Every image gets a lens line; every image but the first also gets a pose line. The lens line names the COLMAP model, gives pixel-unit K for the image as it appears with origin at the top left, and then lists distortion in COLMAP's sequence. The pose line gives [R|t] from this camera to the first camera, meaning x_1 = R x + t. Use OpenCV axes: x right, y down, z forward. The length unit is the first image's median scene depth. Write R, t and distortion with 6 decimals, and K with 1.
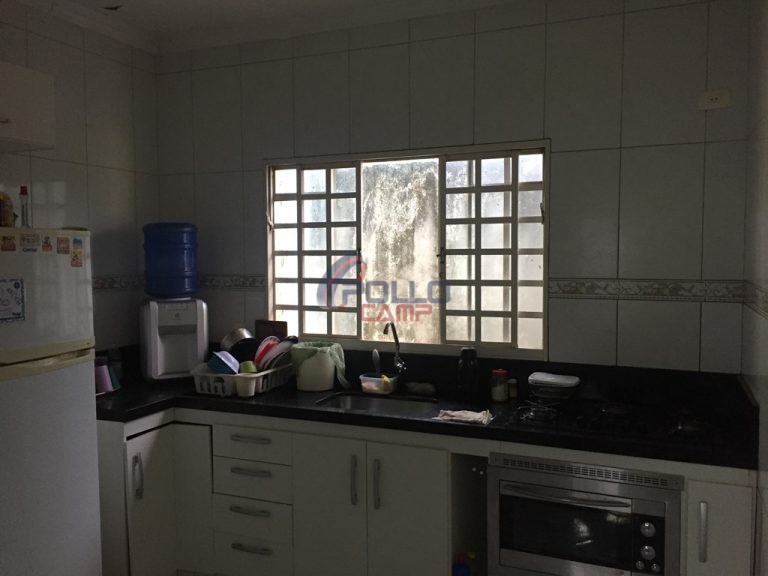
lens RADIAL K [[644.9, 0, 384.3], [0, 644.9, 288.9], [0, 0, 1]] dist [0.002374, 0.000197]
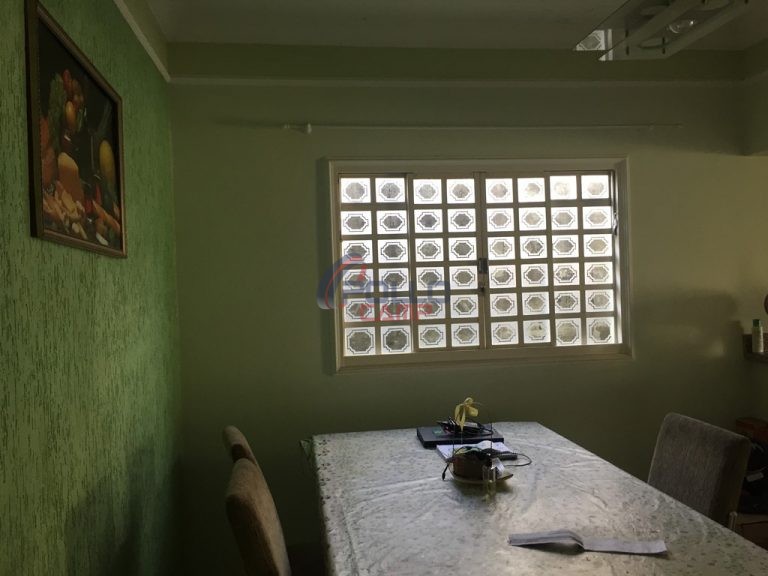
lens RADIAL K [[581.8, 0, 383.9], [0, 581.8, 286.0], [0, 0, 1]] dist [0.005462, 0.000492]
pose [[0.882953, -0.037632, 0.467951, -0.593356], [0.052794, 0.998418, -0.019323, -0.010388], [-0.466483, 0.041766, 0.883543, 0.267283]]
